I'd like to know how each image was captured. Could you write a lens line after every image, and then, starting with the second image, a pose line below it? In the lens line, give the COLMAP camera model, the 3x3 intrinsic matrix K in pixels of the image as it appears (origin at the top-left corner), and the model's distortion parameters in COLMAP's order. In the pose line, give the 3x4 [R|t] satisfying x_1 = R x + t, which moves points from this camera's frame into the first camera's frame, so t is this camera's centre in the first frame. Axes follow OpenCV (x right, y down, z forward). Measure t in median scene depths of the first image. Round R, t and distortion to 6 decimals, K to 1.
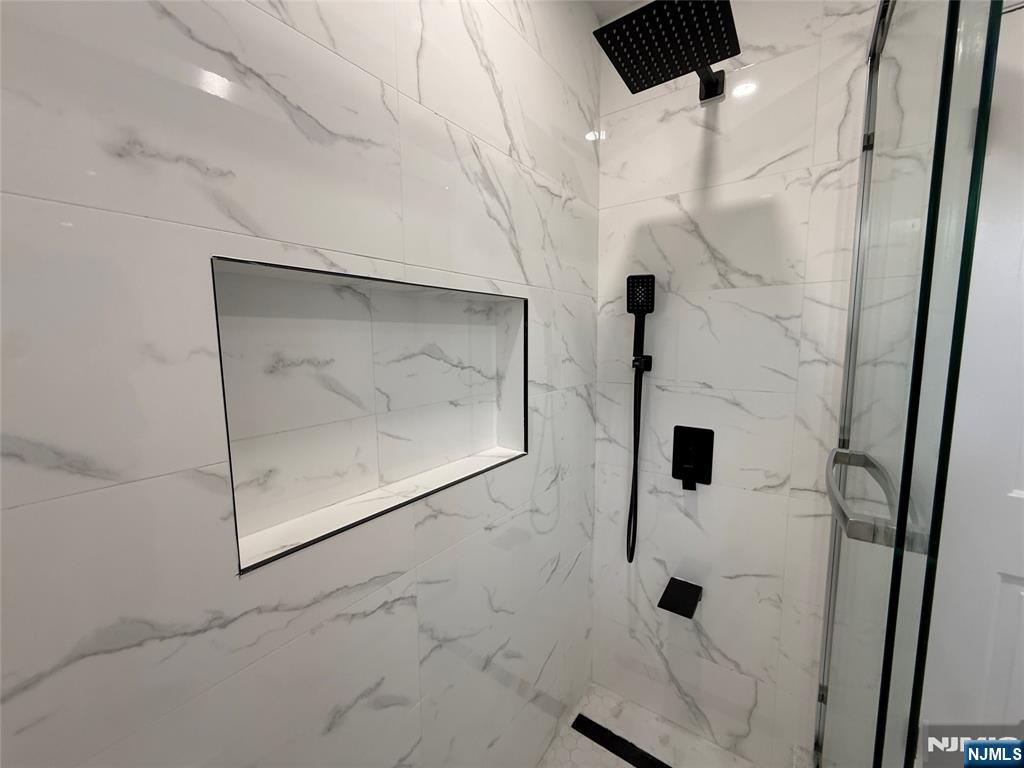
lens RADIAL K [[408.4, 0, 512.0], [0, 408.4, 384.0], [0, 0, 1]] dist [-0.000101, -0.000345]
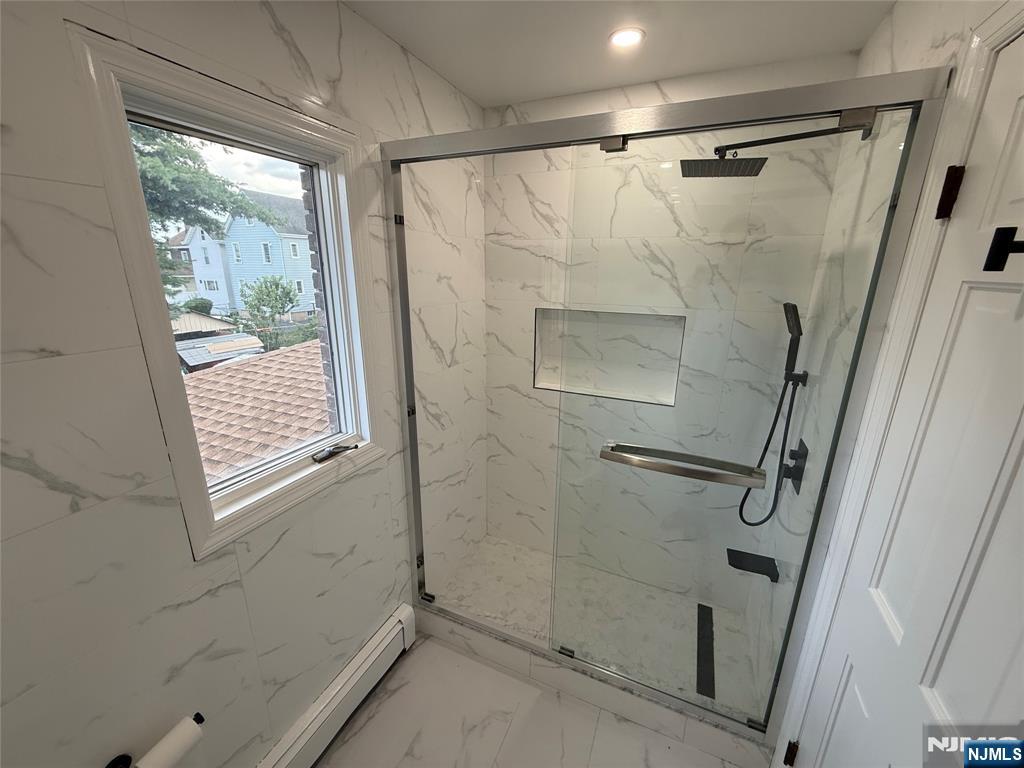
lens RADIAL K [[408.4, 0, 512.0], [0, 408.4, 384.0], [0, 0, 1]] dist [-0.000101, -0.000345]
pose [[0.206218, 0.277537, -0.938322, 1.690054], [-0.121582, 0.958769, 0.256864, -0.315846], [0.970923, 0.061113, 0.231458, -0.063263]]
